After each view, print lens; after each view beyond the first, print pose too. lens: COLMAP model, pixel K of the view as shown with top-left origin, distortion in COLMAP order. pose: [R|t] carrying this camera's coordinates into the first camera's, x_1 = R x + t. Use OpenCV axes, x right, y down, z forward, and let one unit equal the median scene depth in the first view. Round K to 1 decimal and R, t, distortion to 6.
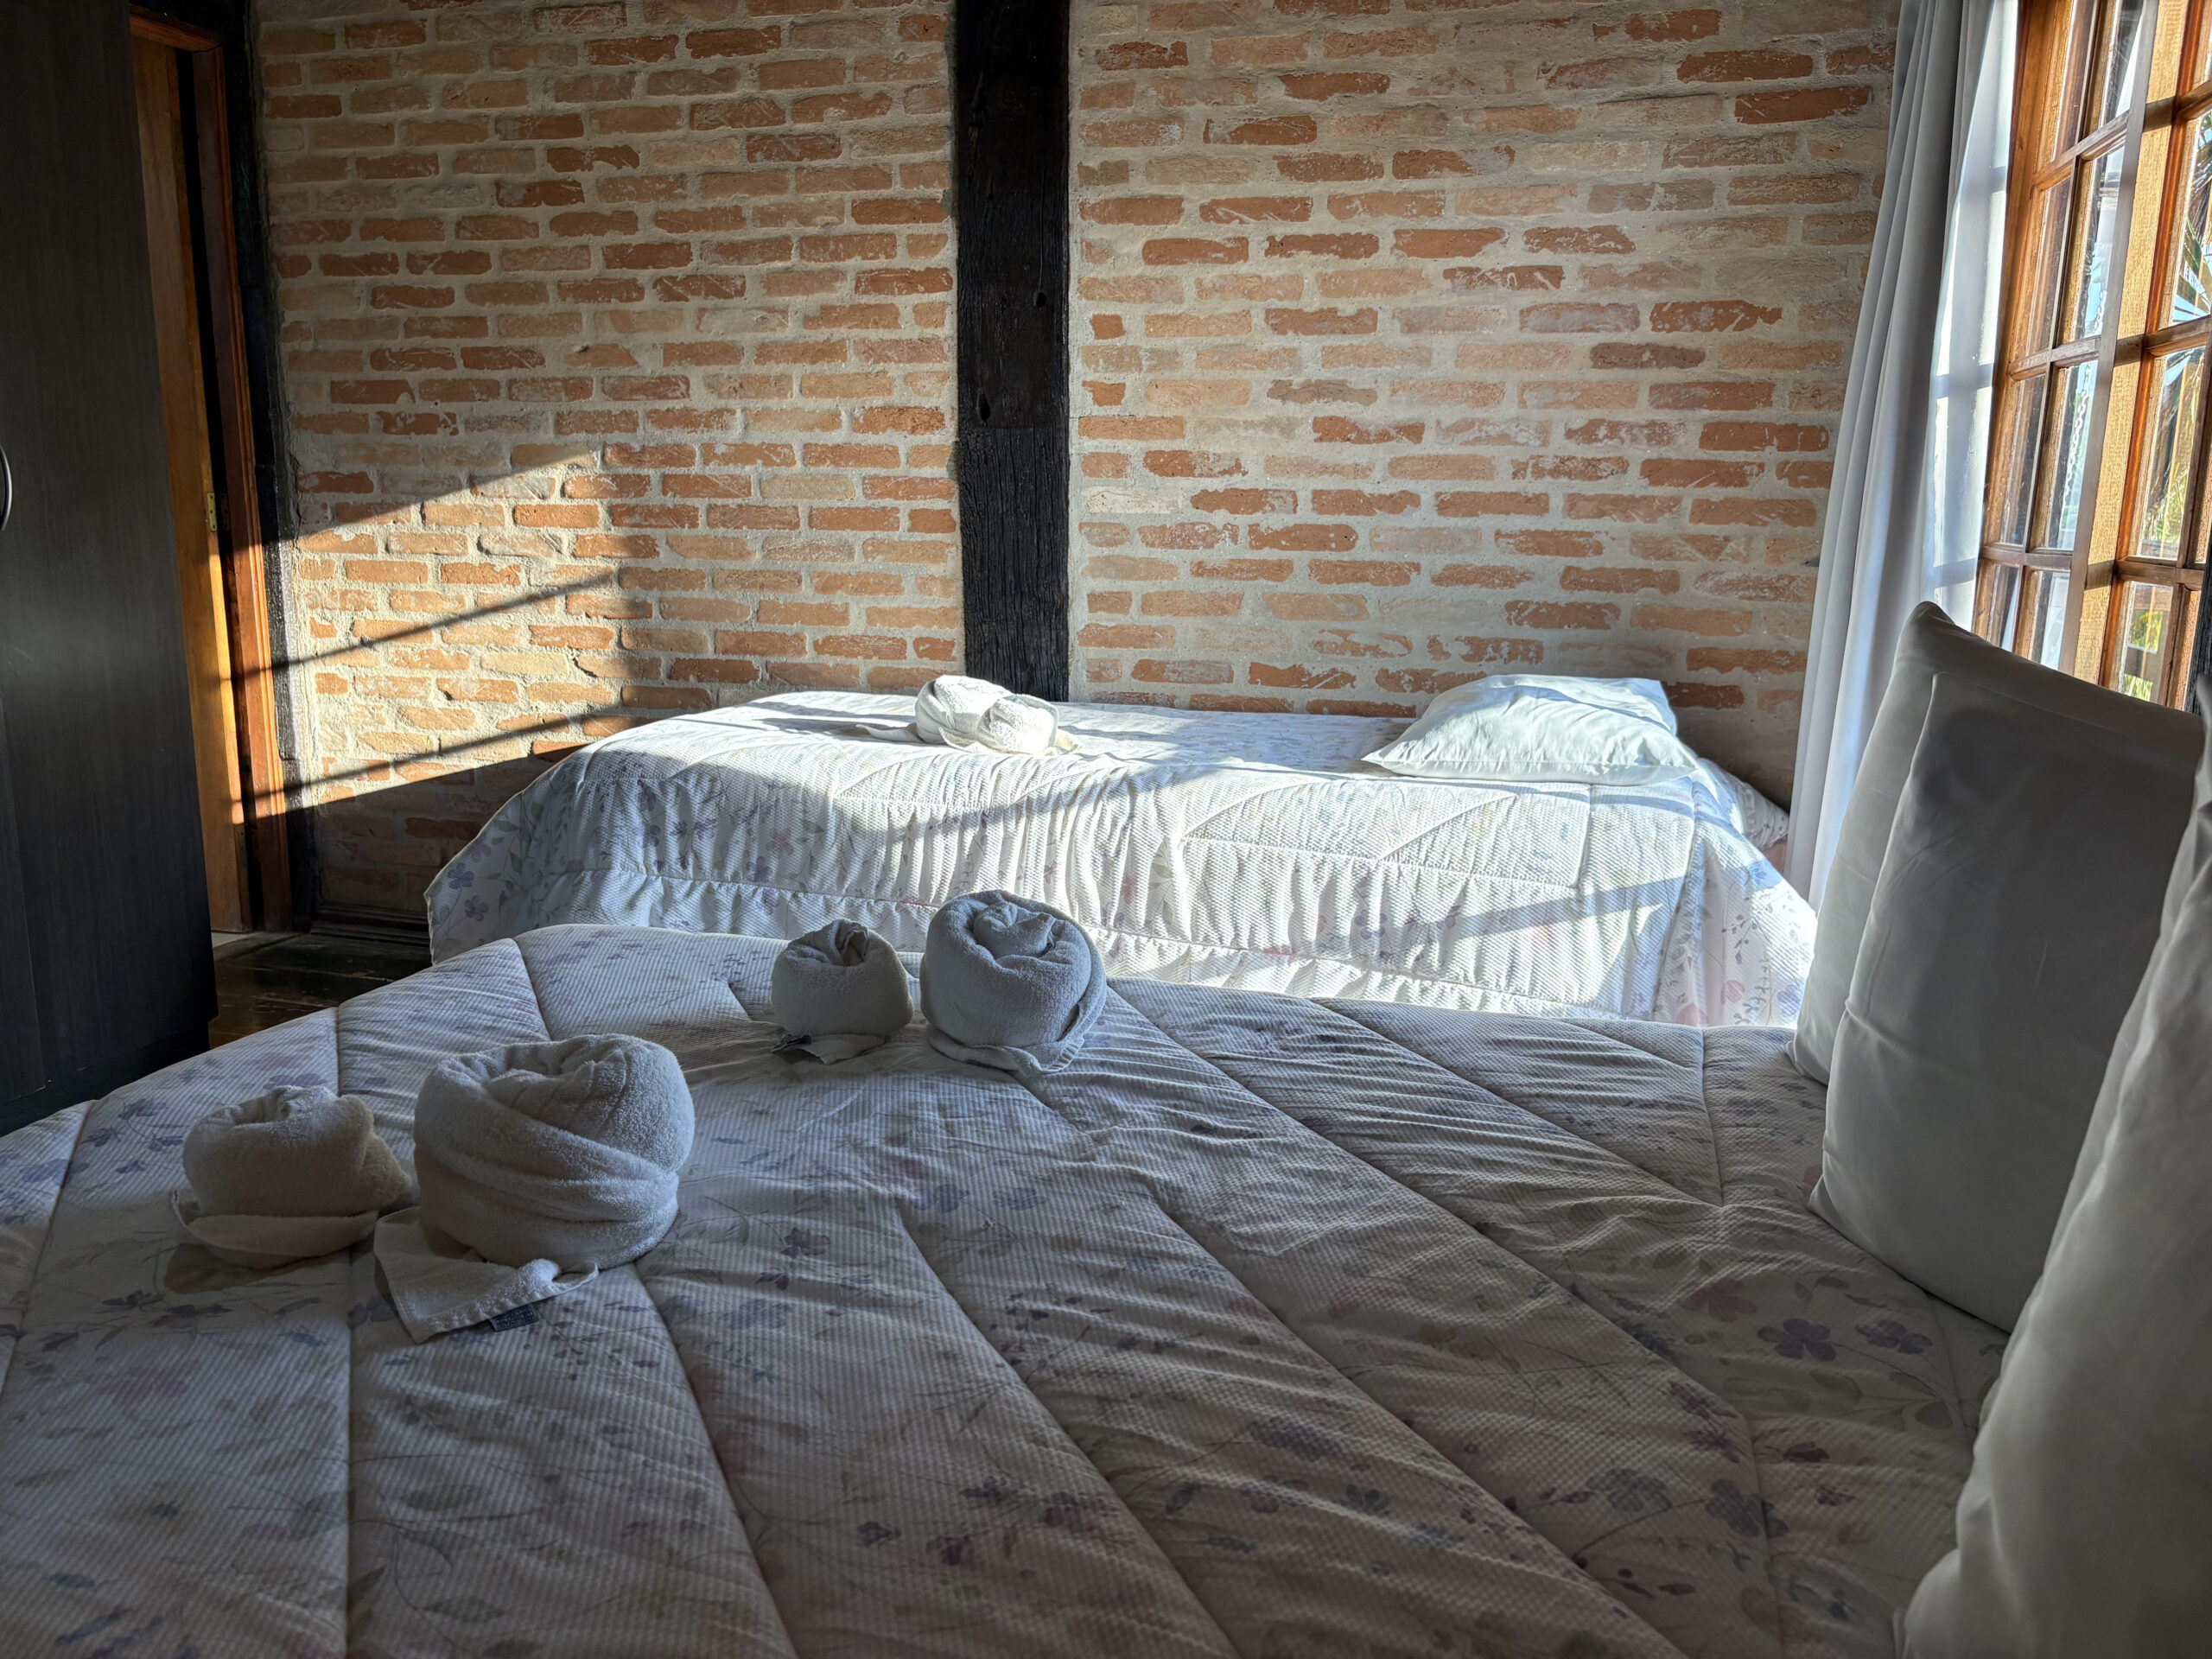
lens RADIAL K [[1700.7, 0, 1096.0], [0, 1700.7, 847.2], [0, 0, 1]] dist [0.015379, -0.008097]
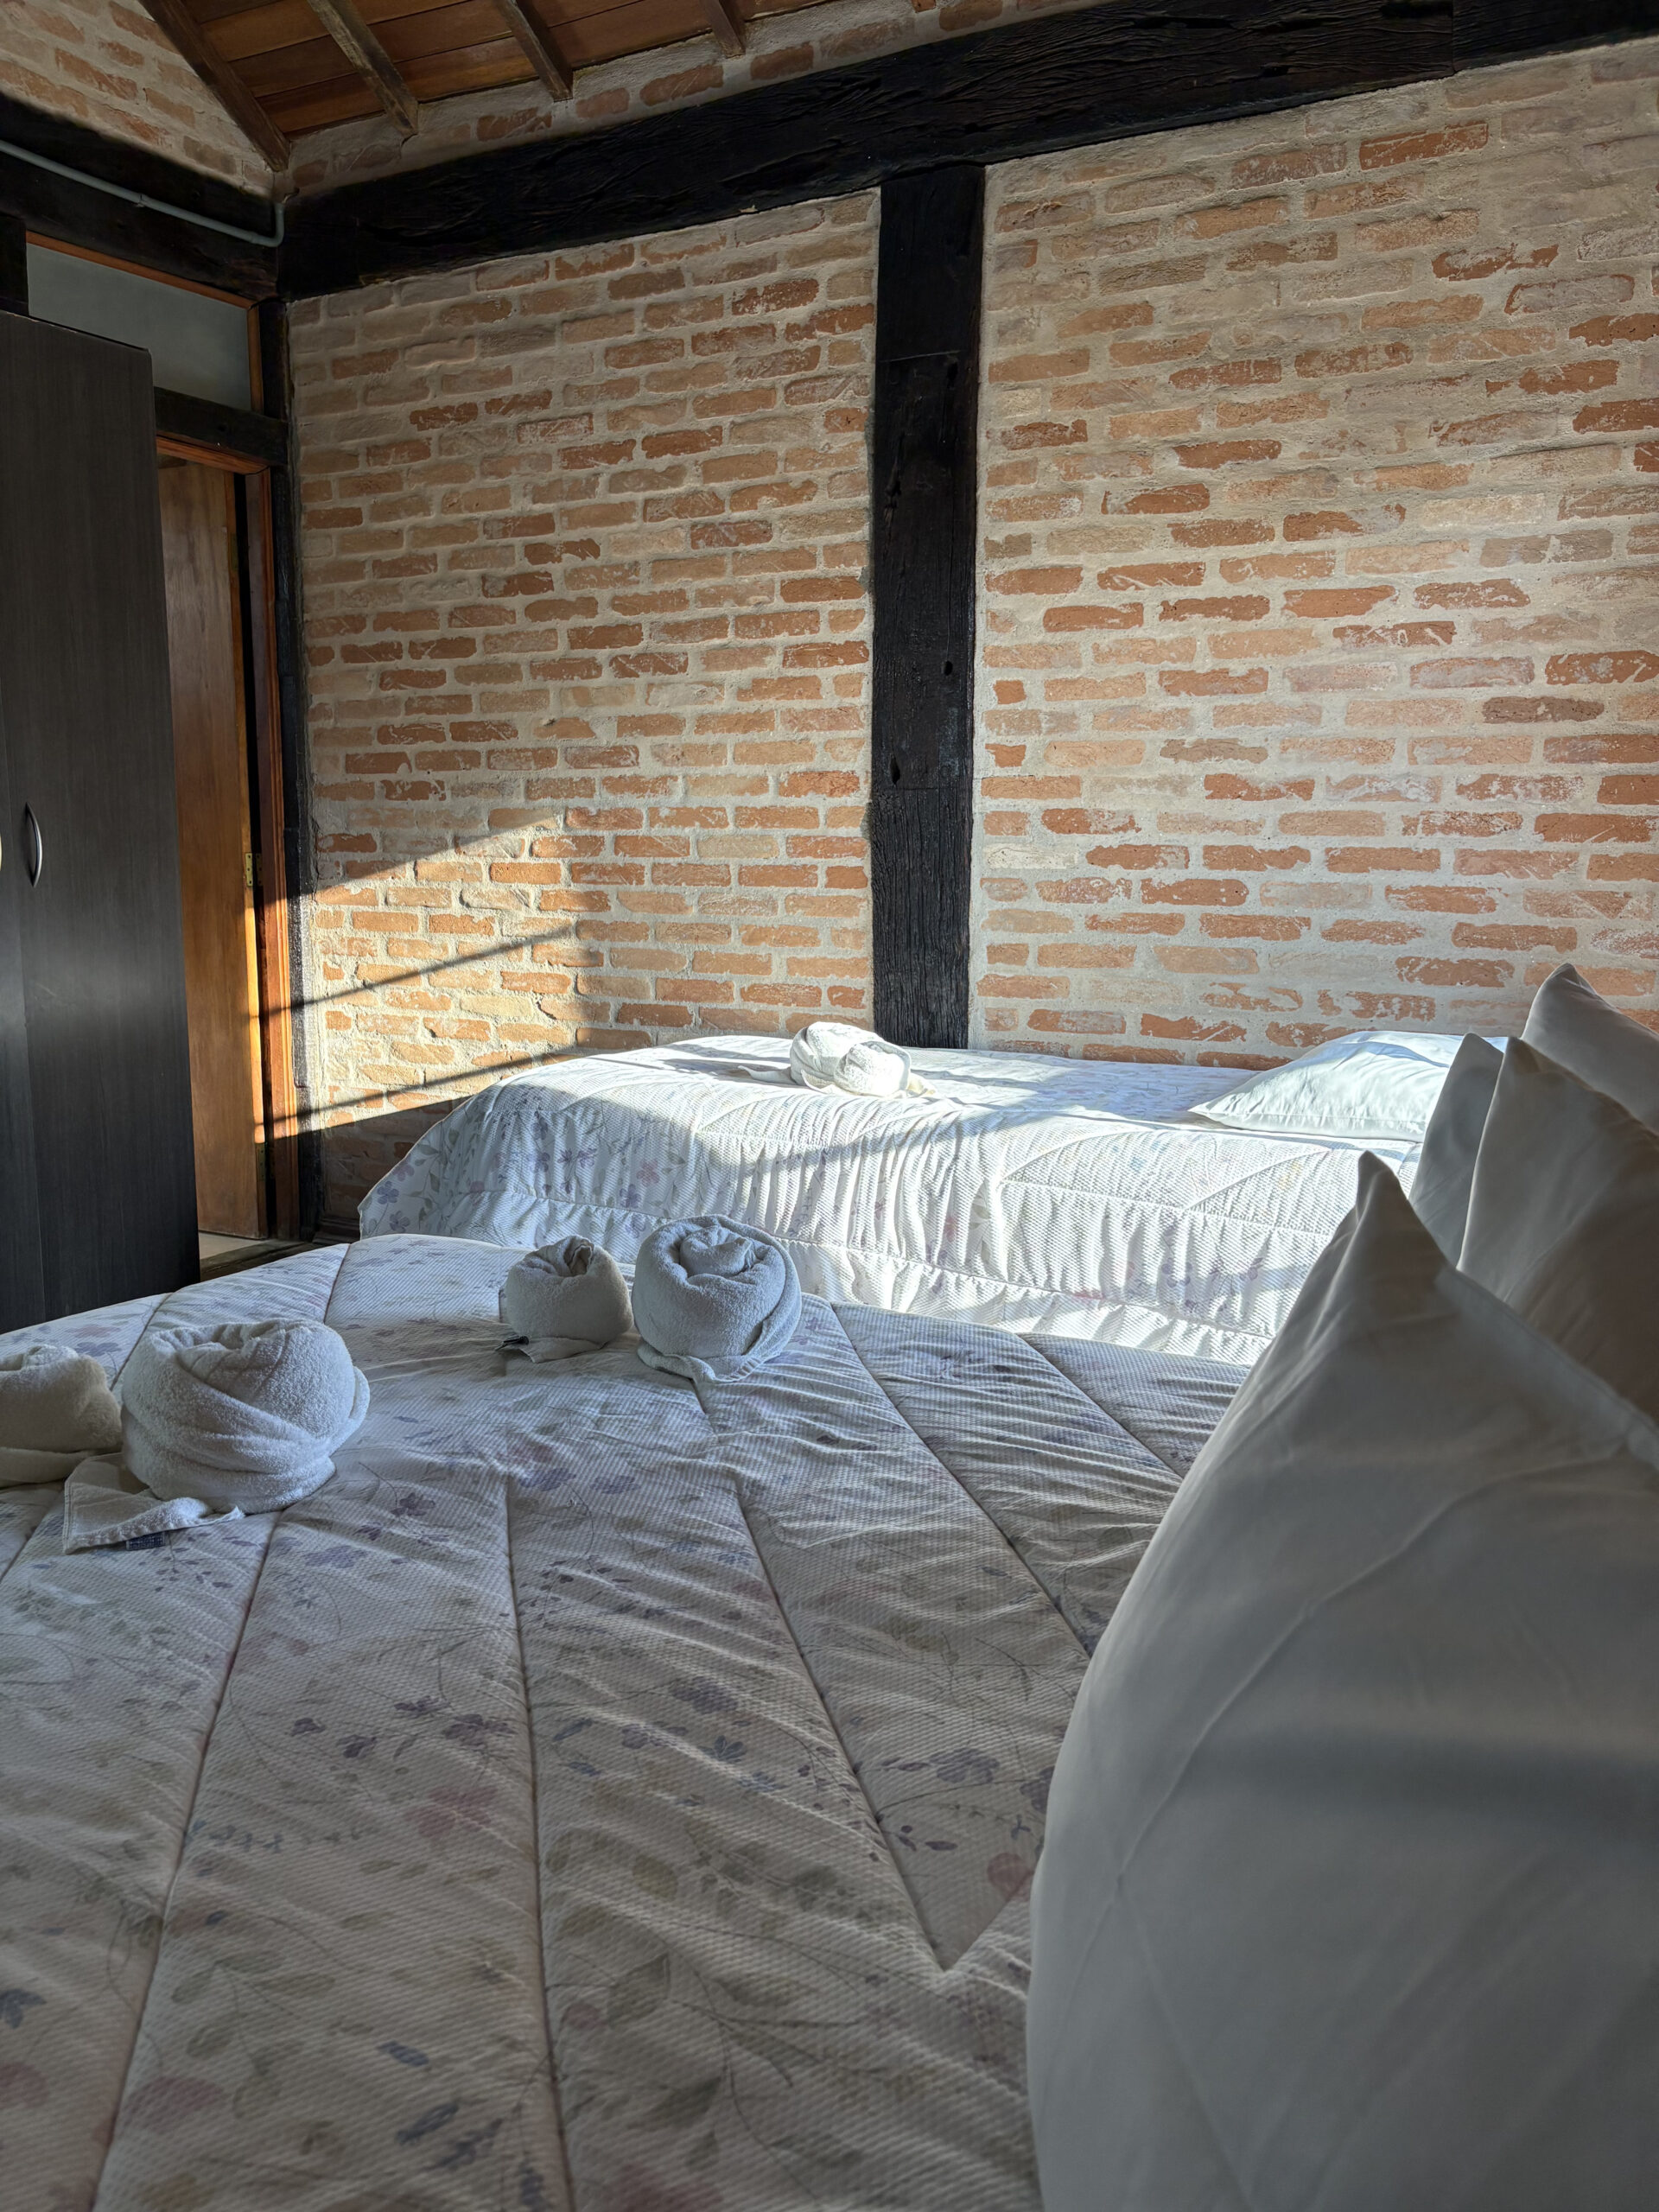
lens RADIAL K [[1694.8, 0, 826.7], [0, 1694.8, 1139.5], [0, 0, 1]] dist [0.020905, -0.034091]
pose [[0.977088, 0.031877, -0.210433, 0.129977], [-0.038990, 0.998797, -0.029737, 0.003208], [0.209232, 0.037261, 0.977156, -0.028633]]
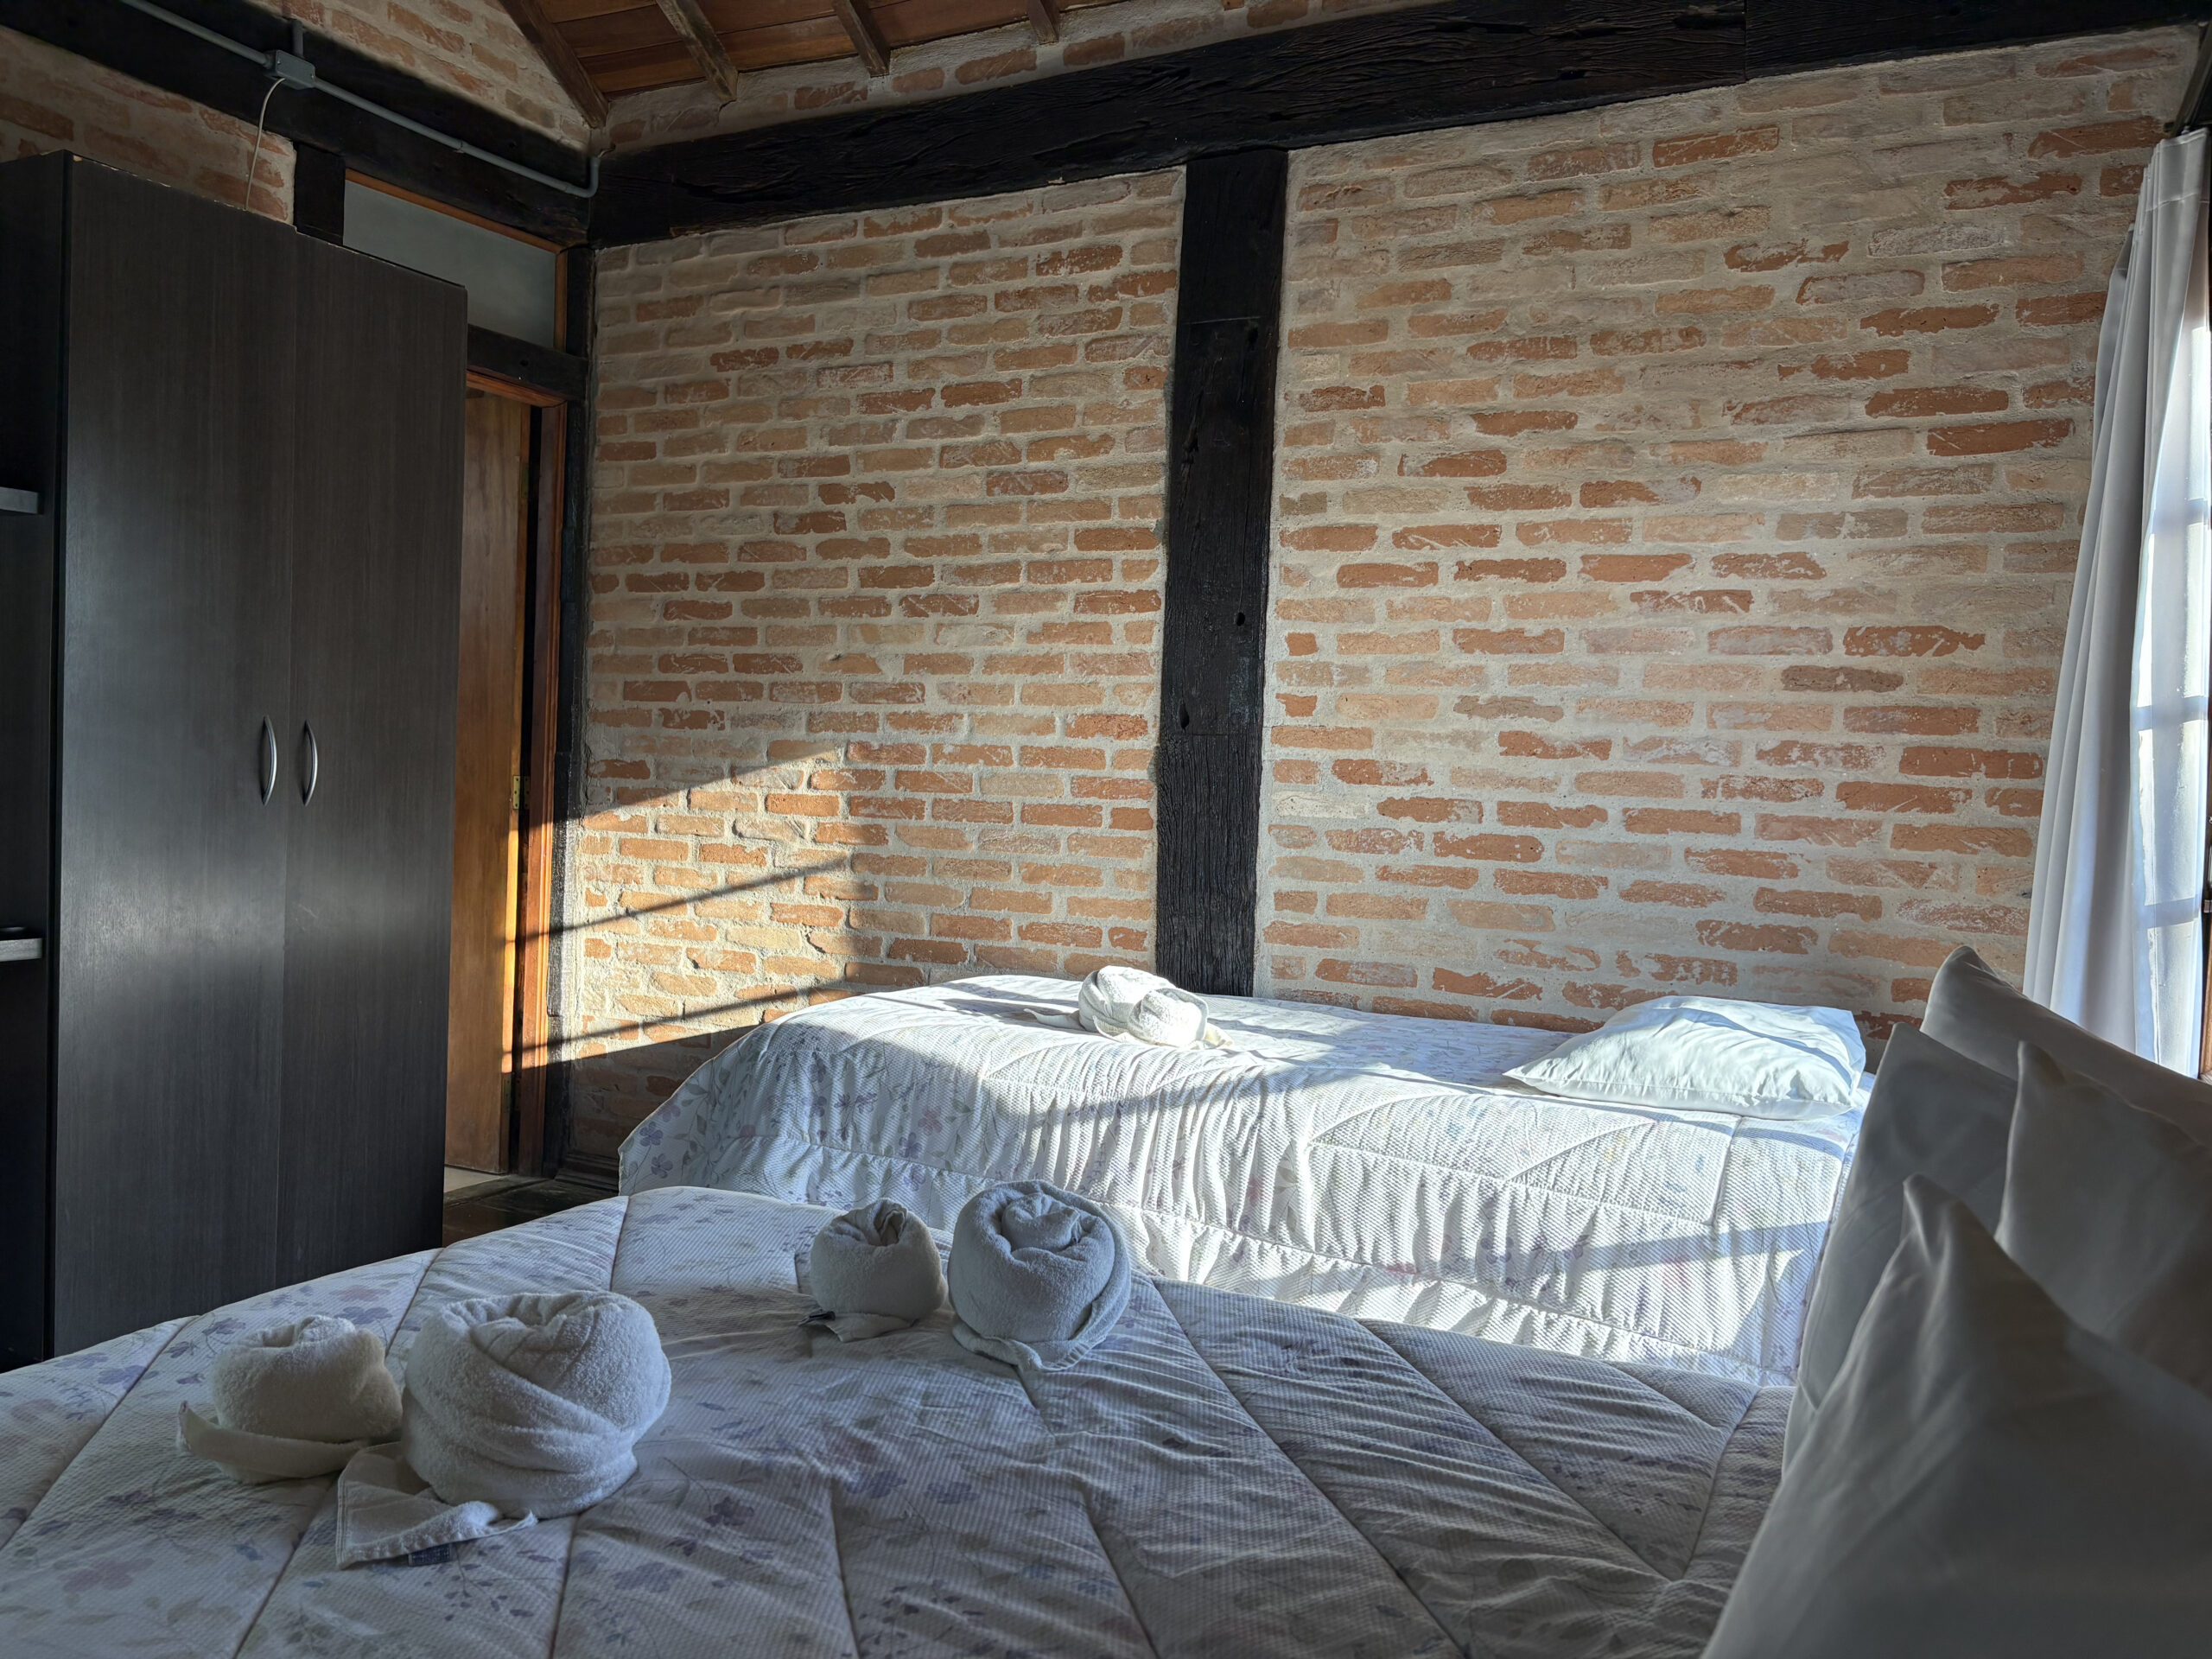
lens RADIAL K [[1700.7, 0, 1096.0], [0, 1700.7, 847.2], [0, 0, 1]] dist [0.015379, -0.008097]
pose [[0.980973, 0.034232, -0.191102, 0.089568], [-0.065942, 0.984563, -0.162132, -0.005087], [0.182602, 0.171649, 0.968087, -0.012554]]
